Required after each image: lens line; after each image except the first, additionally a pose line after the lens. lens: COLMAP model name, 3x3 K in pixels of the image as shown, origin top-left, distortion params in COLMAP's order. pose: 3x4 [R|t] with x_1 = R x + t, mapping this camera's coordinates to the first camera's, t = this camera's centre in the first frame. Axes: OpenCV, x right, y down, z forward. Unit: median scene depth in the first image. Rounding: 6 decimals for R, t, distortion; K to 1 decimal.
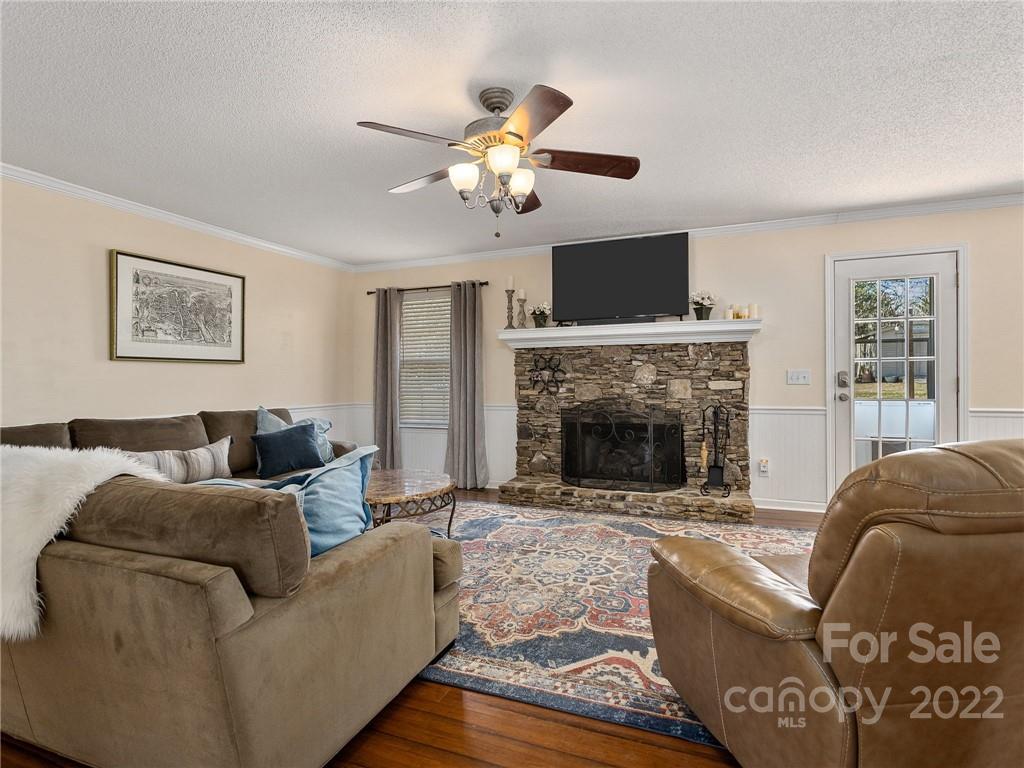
lens RADIAL K [[565.7, 0, 502.0], [0, 565.7, 379.6], [0, 0, 1]] dist [-0.025453, -0.002430]
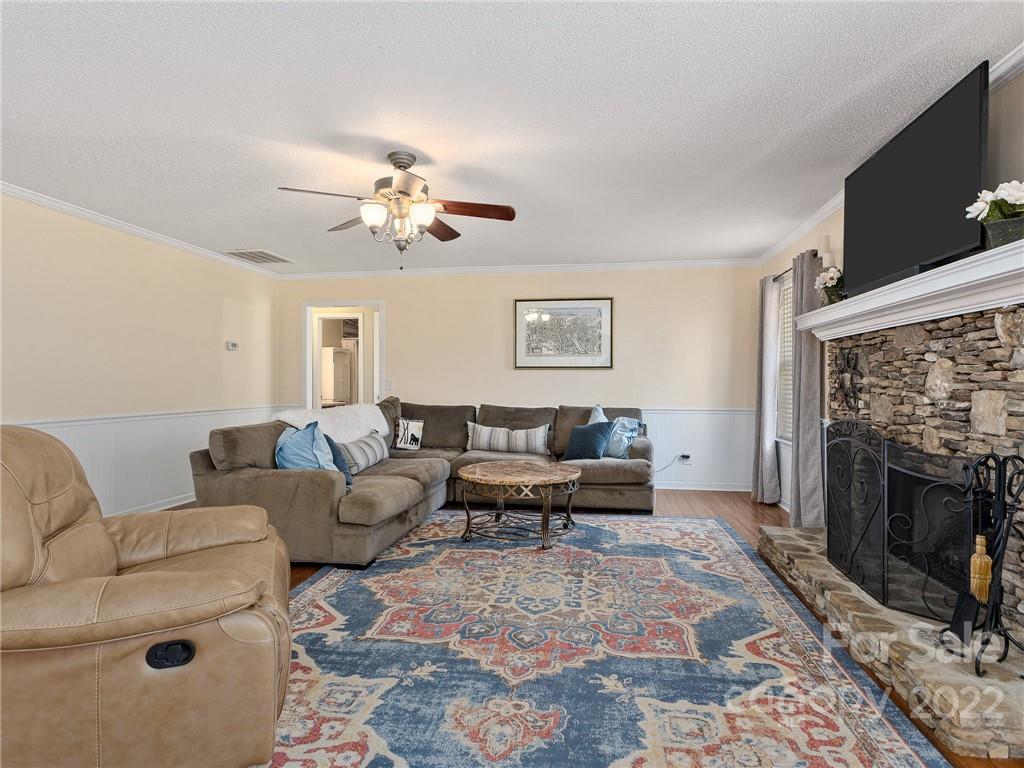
lens RADIAL K [[565.7, 0, 513.1], [0, 565.7, 386.1], [0, 0, 1]] dist [-0.025453, -0.002430]
pose [[0.193594, 0.014889, -0.980969, 0.906084], [-0.007266, 0.999879, 0.013742, -0.009796], [0.981055, 0.004467, 0.193679, 0.720475]]
